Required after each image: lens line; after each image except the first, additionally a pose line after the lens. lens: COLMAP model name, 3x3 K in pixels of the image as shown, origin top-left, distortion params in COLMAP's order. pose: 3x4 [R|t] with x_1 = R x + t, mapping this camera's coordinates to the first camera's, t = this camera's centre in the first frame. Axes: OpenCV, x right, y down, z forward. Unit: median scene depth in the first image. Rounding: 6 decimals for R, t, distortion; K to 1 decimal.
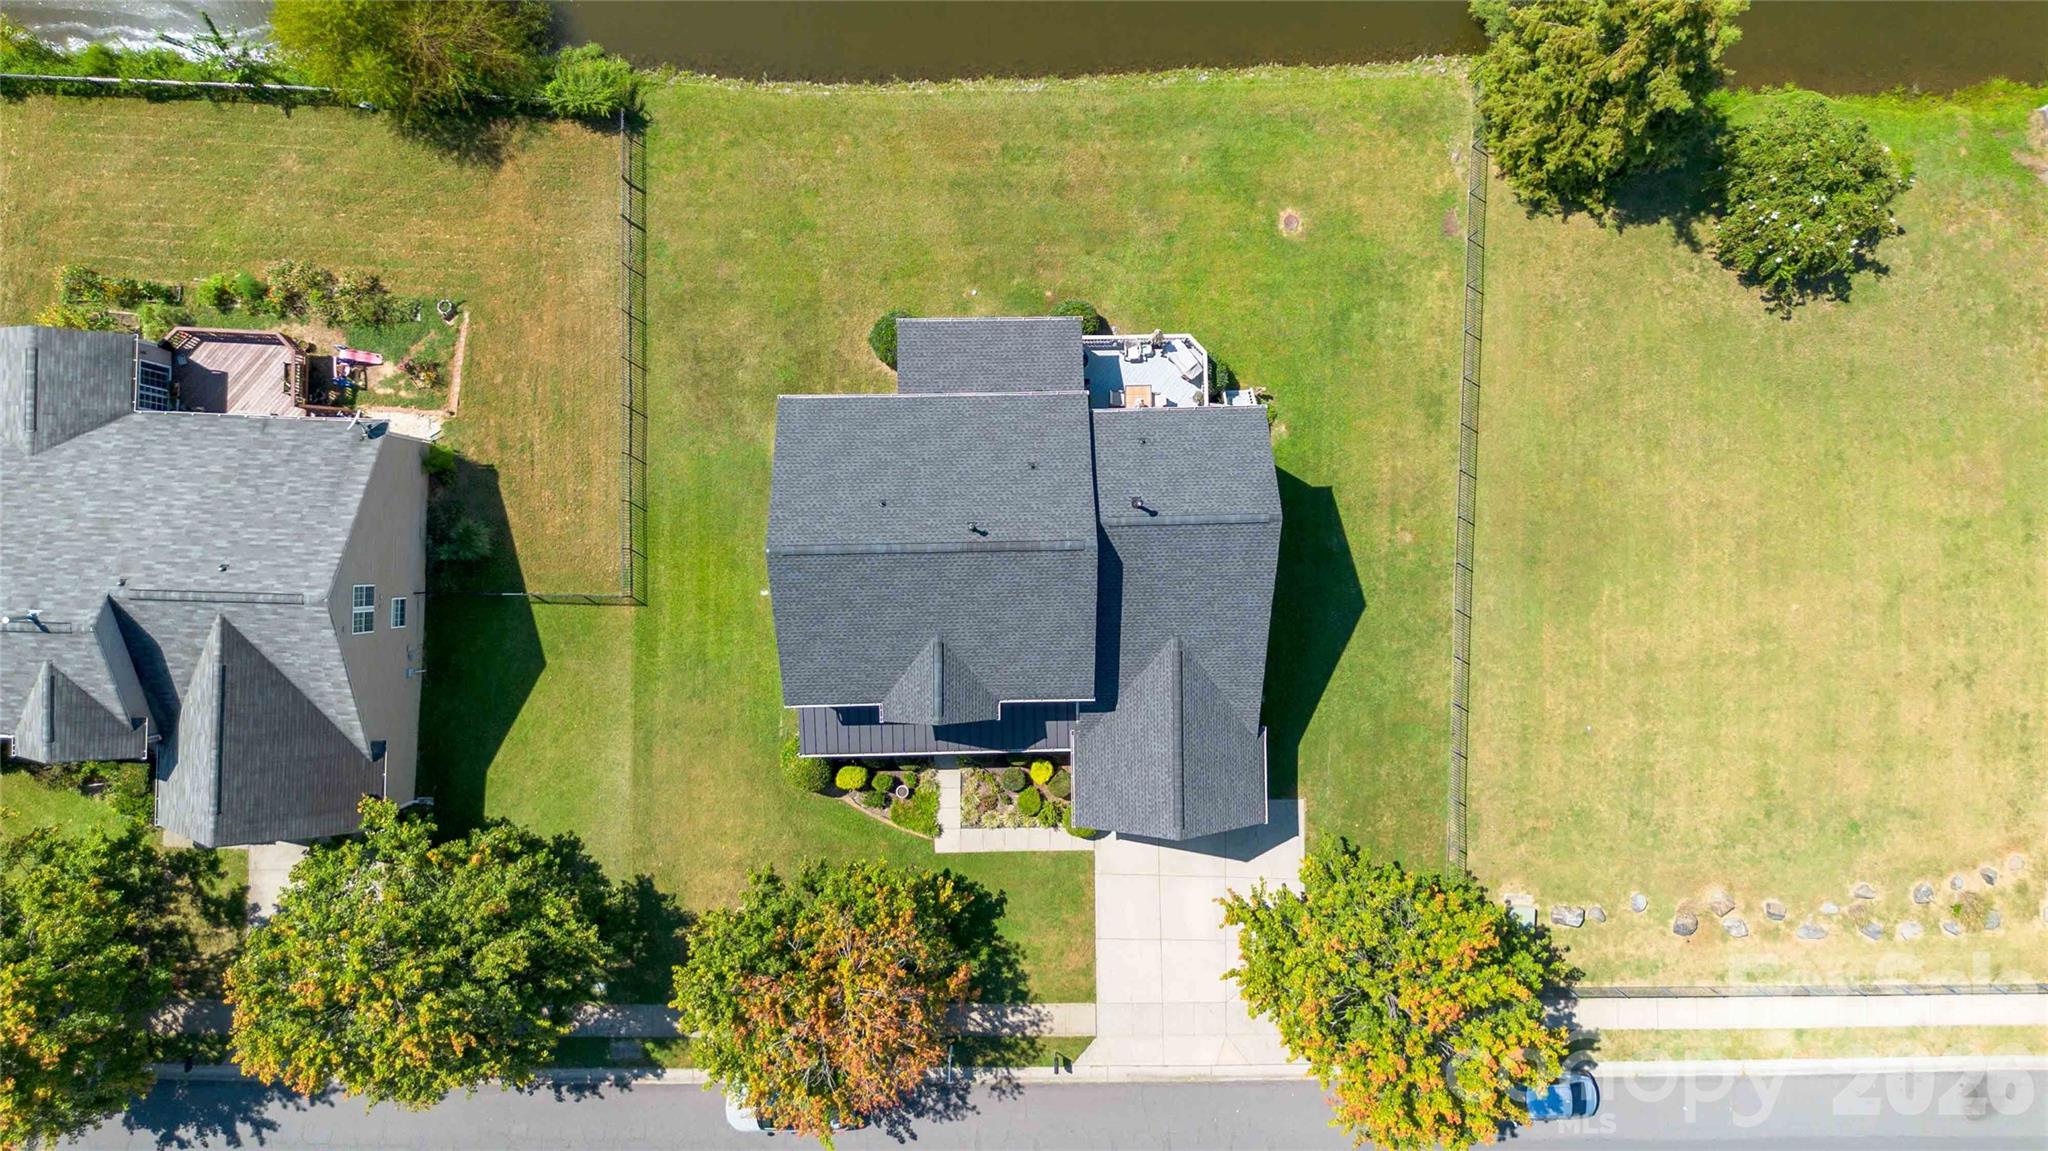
lens RADIAL K [[1450.5, 0, 1021.4], [0, 1450.5, 572.8], [0, 0, 1]] dist [0.056496, -0.059300]
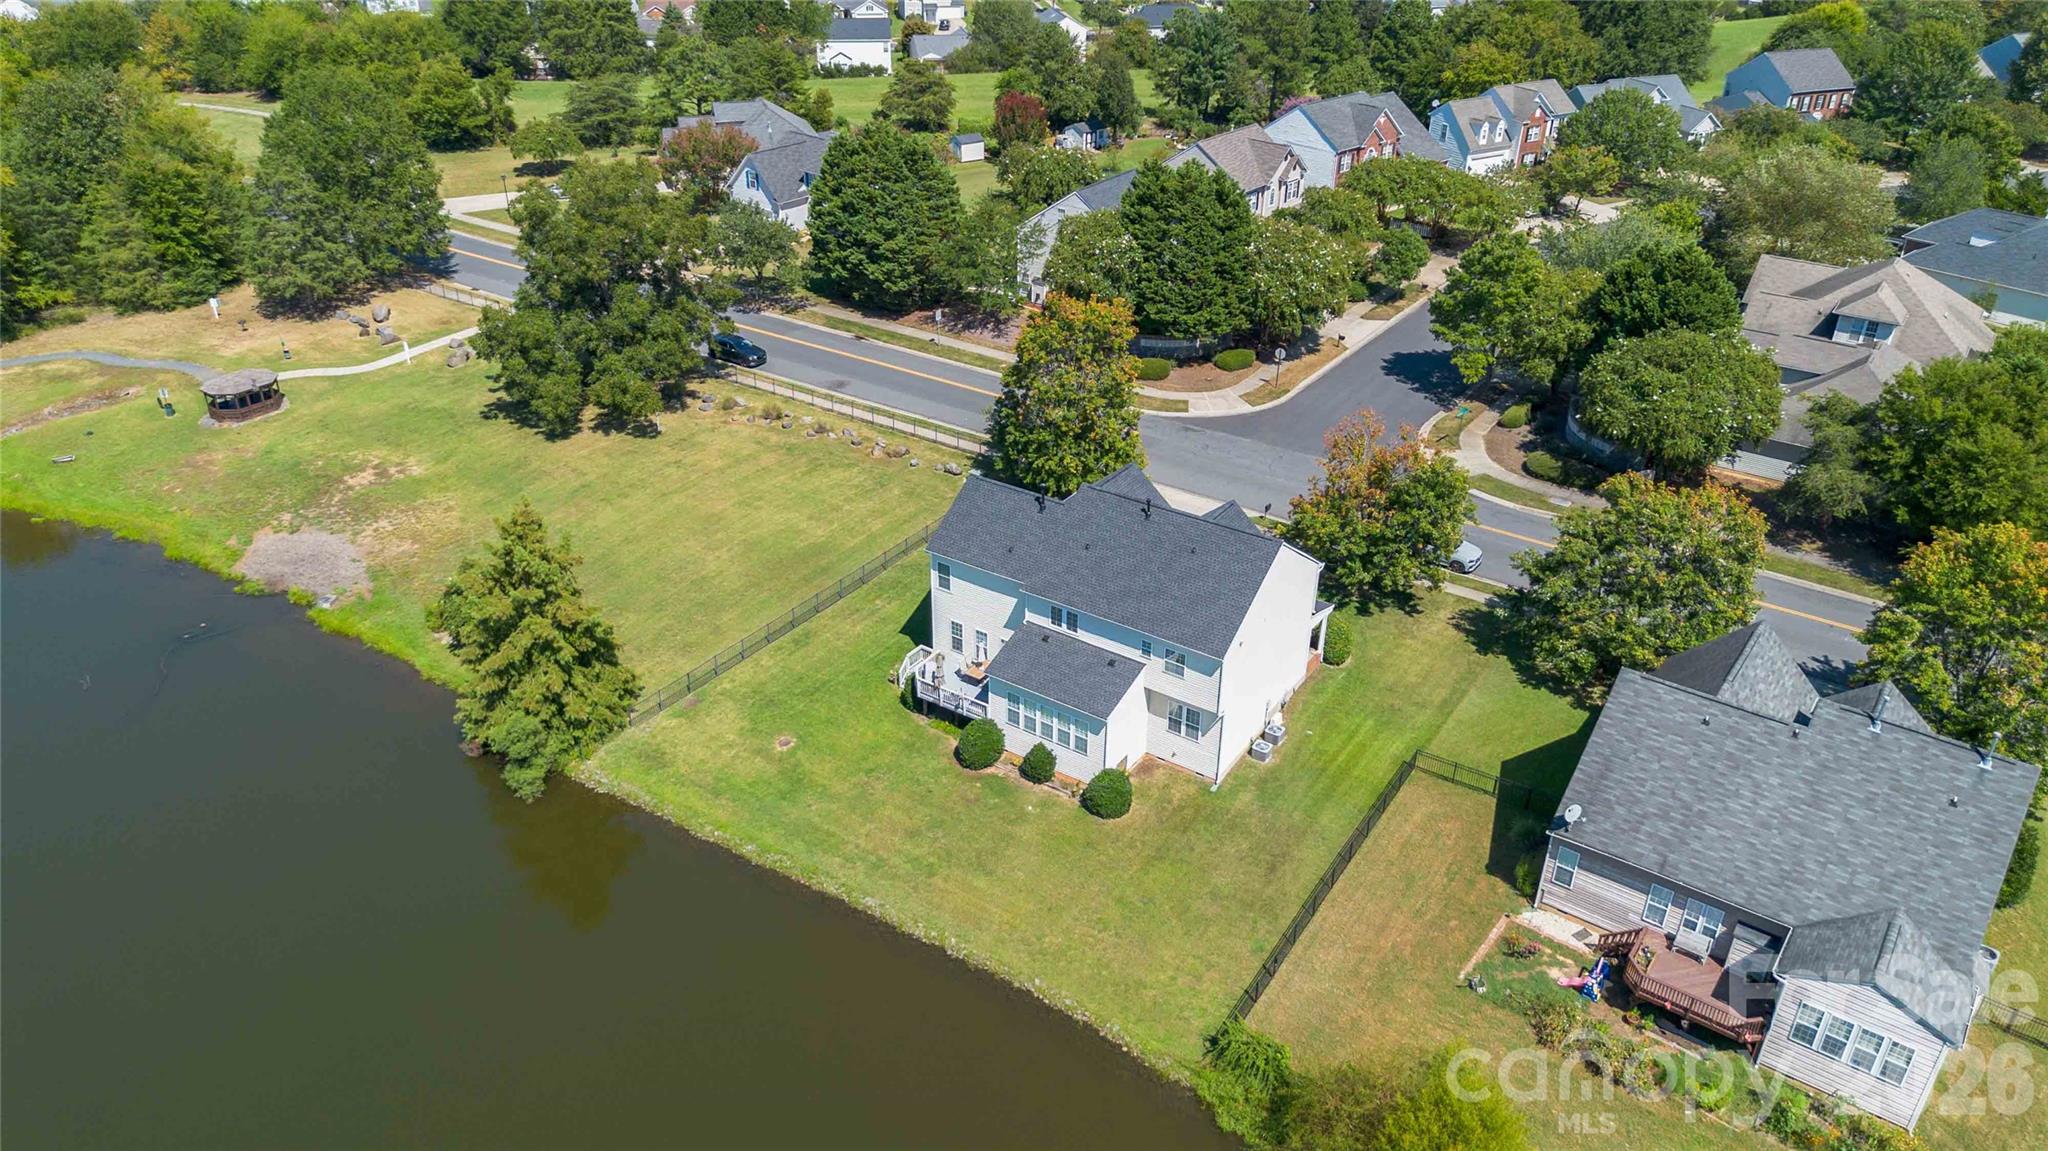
lens RADIAL K [[1450.5, 0, 1025.2], [0, 1450.5, 568.7], [0, 0, 1]] dist [0.056496, -0.059300]
pose [[-0.817349, -0.300313, 0.491684, -0.546840], [0.575920, -0.402126, 0.711766, -0.952935], [-0.016034, 0.864932, 0.501633, 0.264201]]
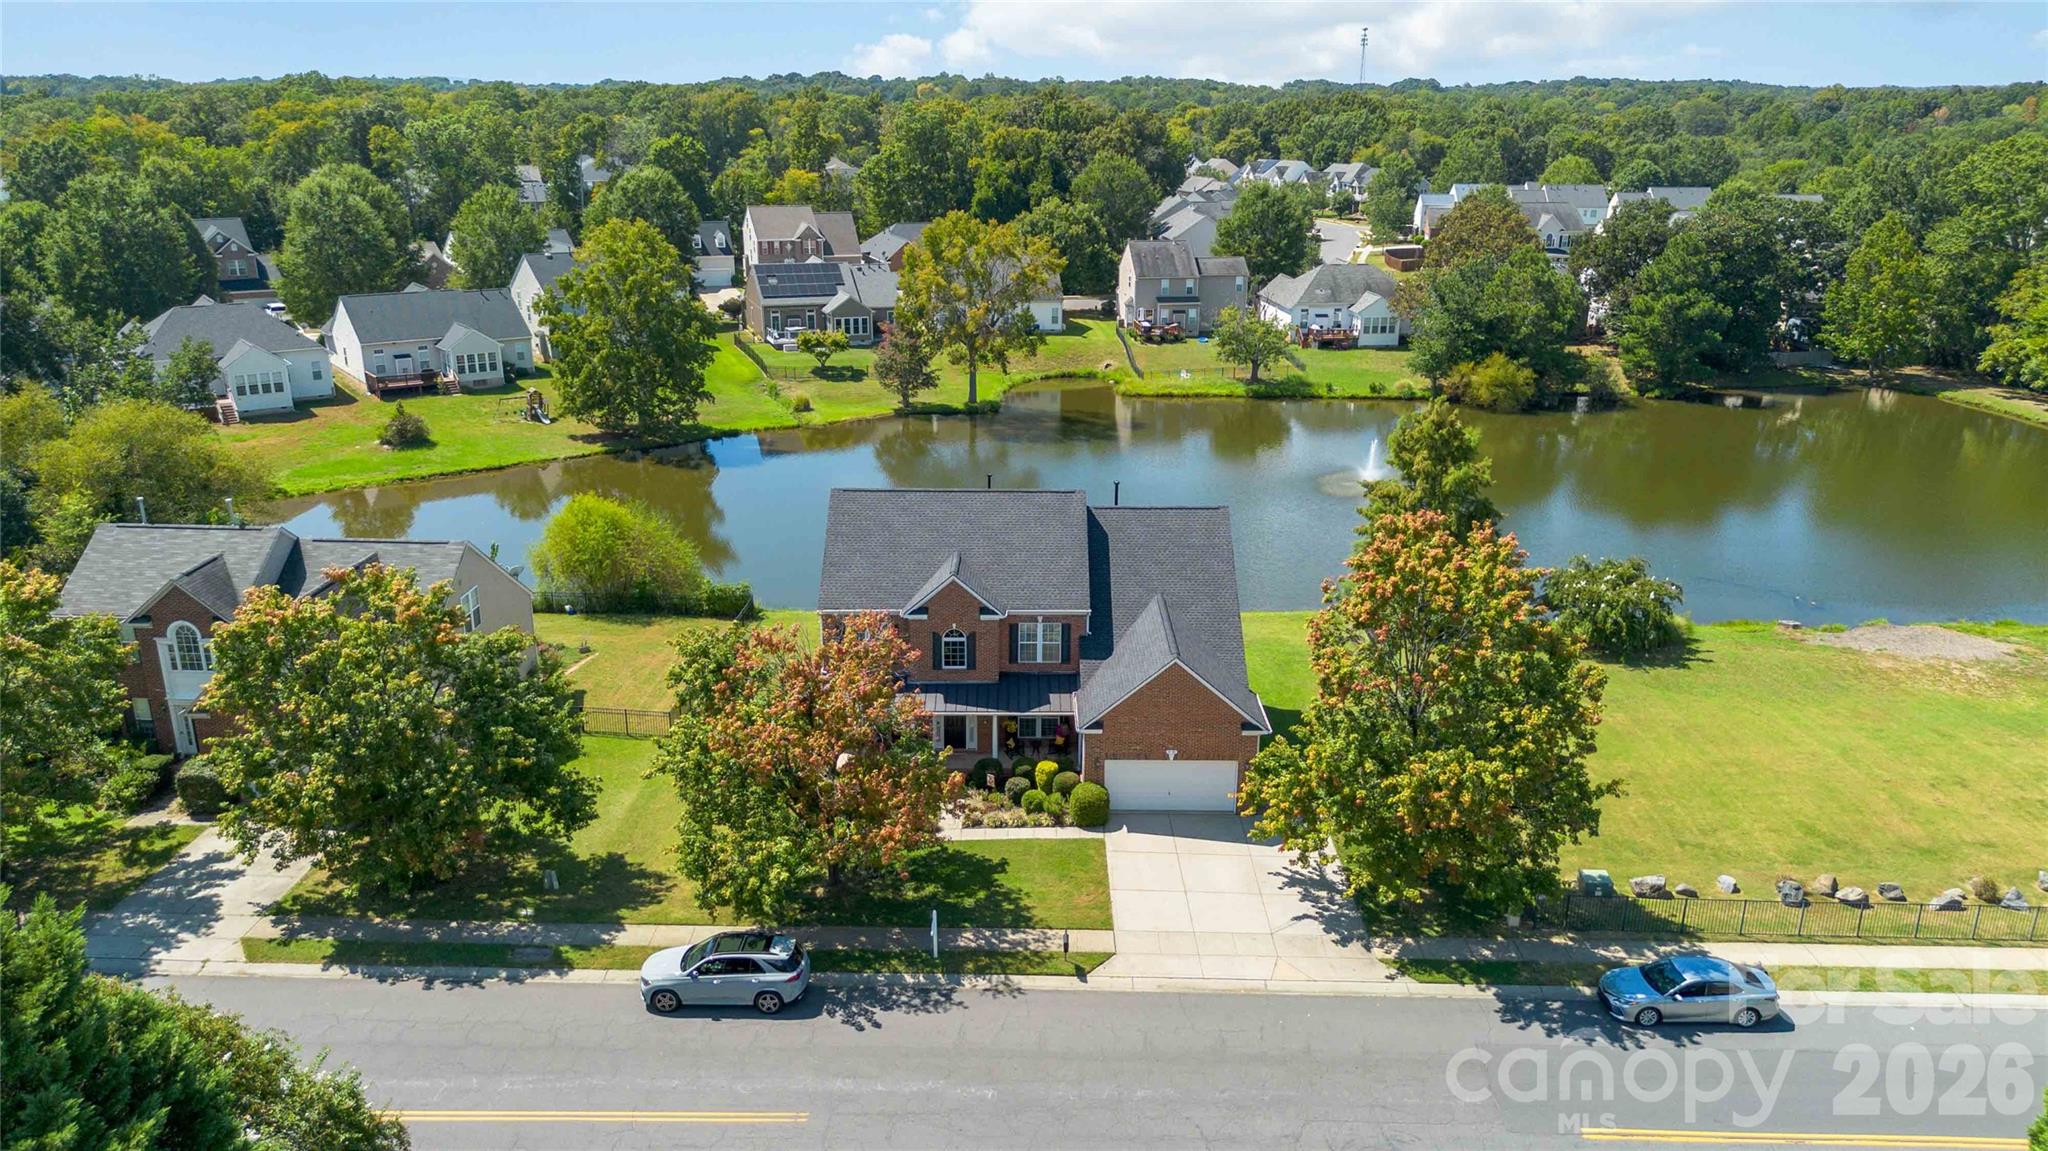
lens RADIAL K [[1450.5, 0, 1030.6], [0, 1450.5, 580.8], [0, 0, 1]] dist [0.056496, -0.059300]
pose [[0.999867, -0.009765, -0.013065, 0.016451], [-0.009404, 0.309385, -0.950890, 1.022329], [0.013327, 0.950887, 0.309252, 0.555355]]
